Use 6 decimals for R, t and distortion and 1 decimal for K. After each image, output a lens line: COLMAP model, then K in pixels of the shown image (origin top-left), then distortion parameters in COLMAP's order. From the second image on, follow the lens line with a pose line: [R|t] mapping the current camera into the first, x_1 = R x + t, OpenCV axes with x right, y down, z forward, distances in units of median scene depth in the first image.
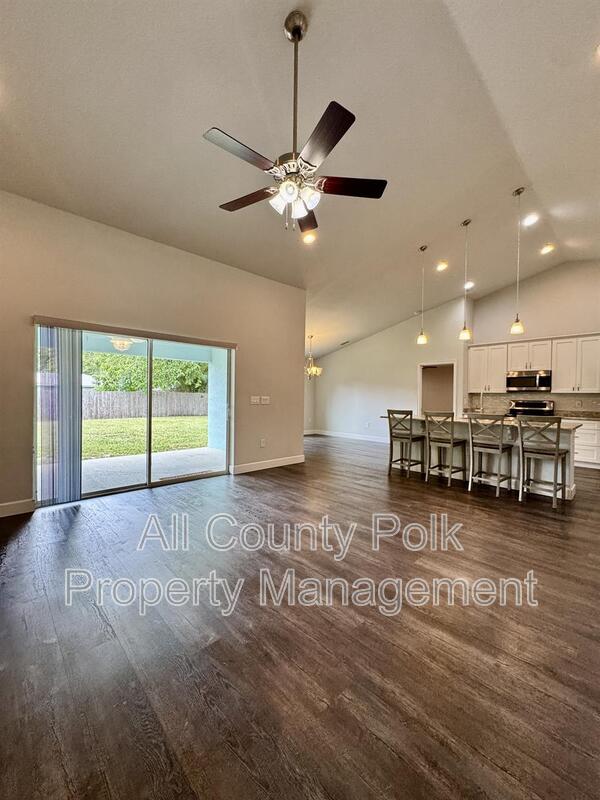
lens RADIAL K [[320.6, 0, 300.0], [0, 320.6, 400.0], [0, 0, 1]] dist [0.000287, -0.000049]
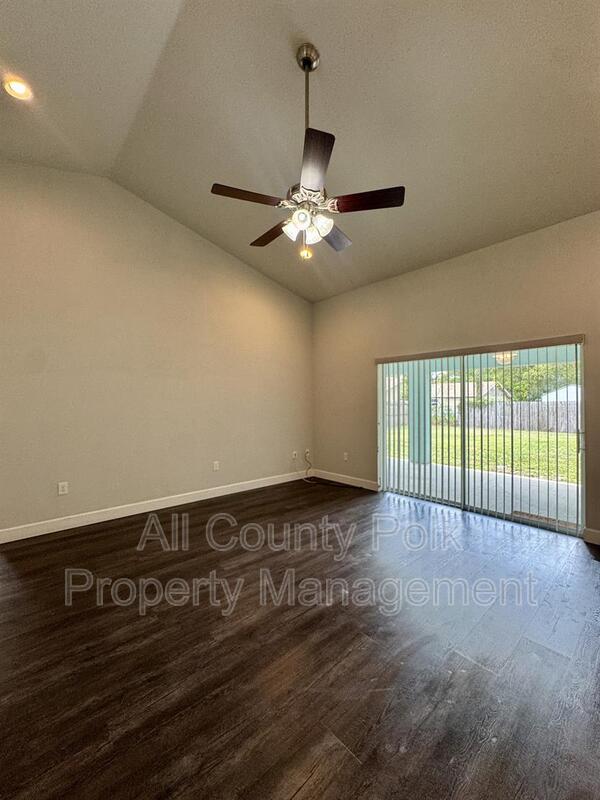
lens RADIAL K [[325.3, 0, 300.0], [0, 325.3, 400.0], [0, 0, 1]] dist [0.000561, 0.000022]
pose [[-0.032726, -0.014944, -0.999353, 0.995938], [-0.015885, 0.999770, -0.014430, -0.062310], [0.999338, 0.015402, -0.032956, 1.024242]]
